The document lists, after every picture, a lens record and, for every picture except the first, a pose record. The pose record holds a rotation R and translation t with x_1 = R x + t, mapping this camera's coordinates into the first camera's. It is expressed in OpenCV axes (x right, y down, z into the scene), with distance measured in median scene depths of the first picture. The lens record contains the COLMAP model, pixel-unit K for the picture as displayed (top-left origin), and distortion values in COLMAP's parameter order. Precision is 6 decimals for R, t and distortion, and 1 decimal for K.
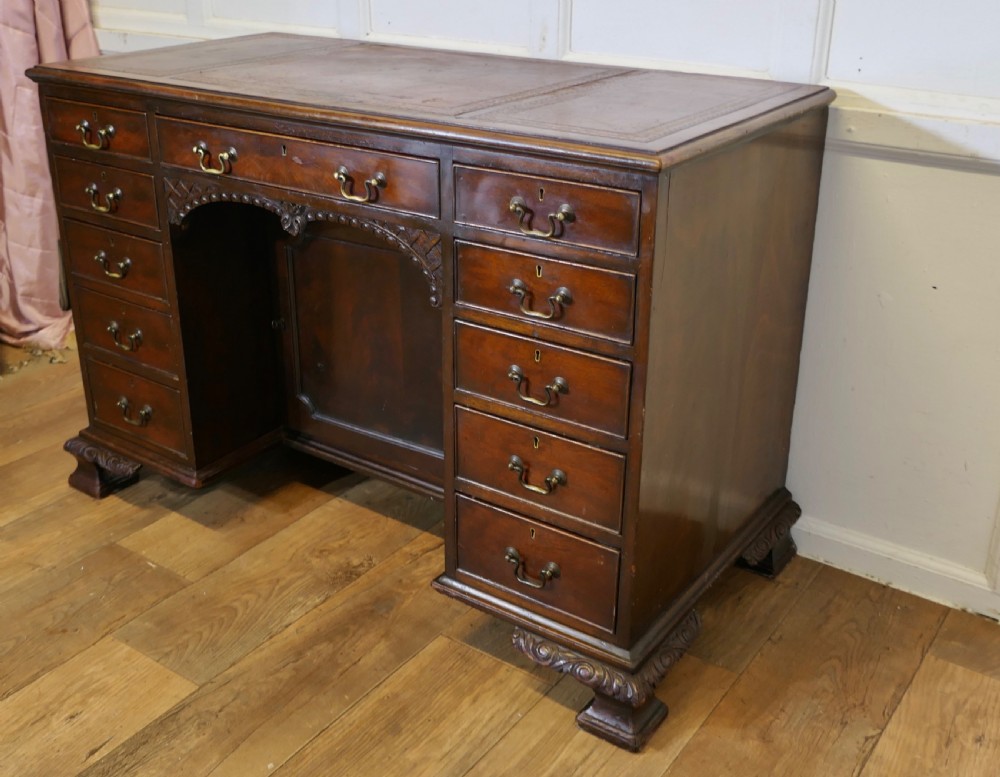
lens RADIAL K [[1096.2, 0, 481.4], [0, 1096.2, 351.9], [0, 0, 1]] dist [-0.019698, 0.000000]
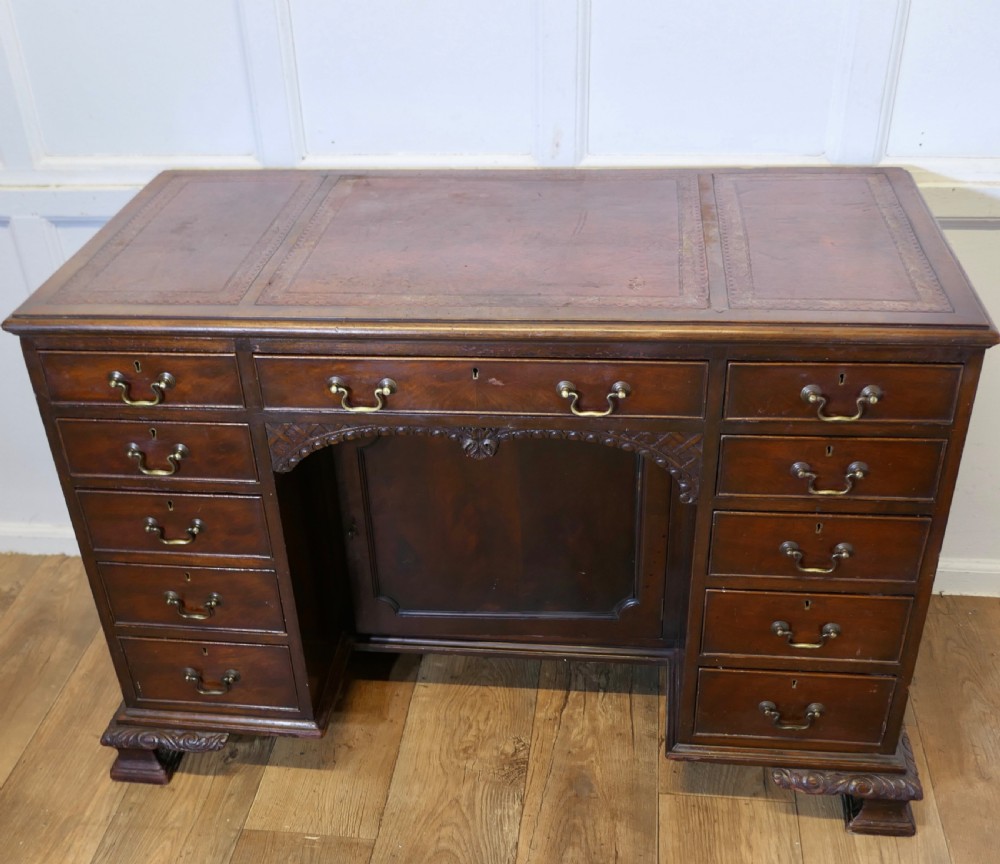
lens RADIAL K [[1163.2, 0, 457.9], [0, 1163.2, 525.8], [0, 0, 1]] dist [-0.024813, 0.000000]
pose [[0.884291, -0.301532, 0.356521, -0.511209], [0.225762, 0.944456, 0.238821, -0.270244], [-0.408730, -0.130698, 0.903248, 0.154845]]
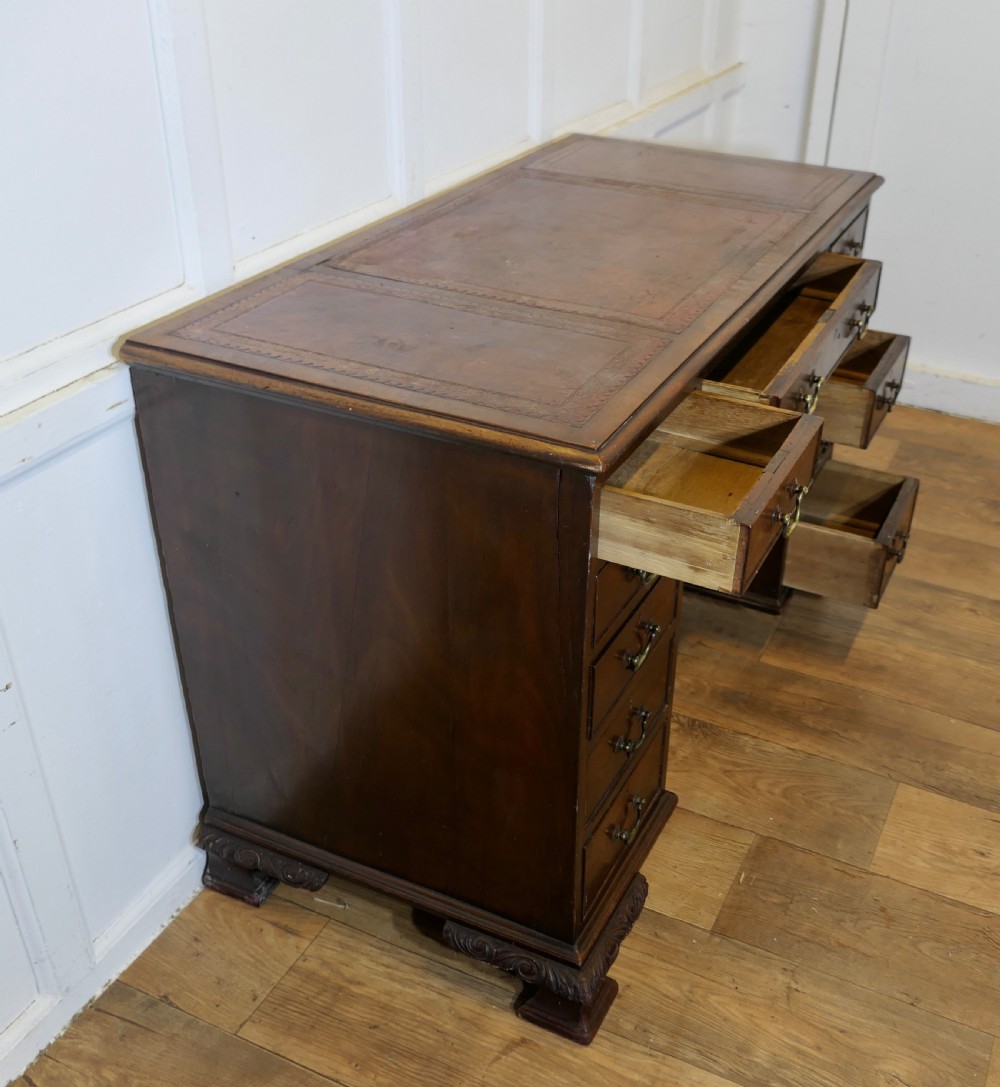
lens RADIAL K [[1208.3, 0, 573.8], [0, 1208.3, 578.0], [0, 0, 1]] dist [-0.019226, 0.000000]
pose [[-0.188743, -0.532250, 0.825280, -1.033661], [0.353868, 0.747065, 0.562736, -0.613240], [-0.916053, 0.398252, 0.047343, 1.103475]]
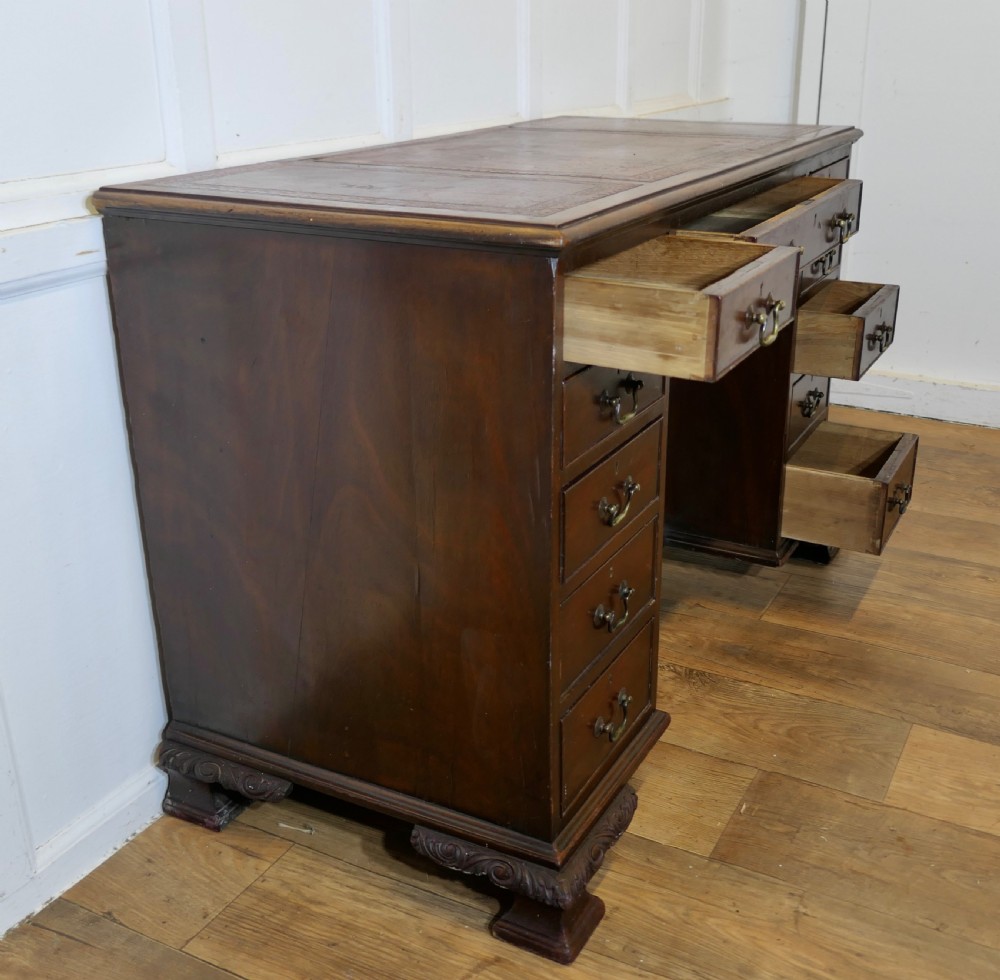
lens RADIAL K [[1173.4, 0, 539.9], [0, 1173.4, 494.6], [0, 0, 1]] dist [-0.019088, 0.000000]
pose [[-0.151030, -0.372080, 0.915831, -1.071375], [0.383060, 0.832043, 0.401209, -0.422277], [-0.911293, 0.411413, 0.016866, 1.151744]]
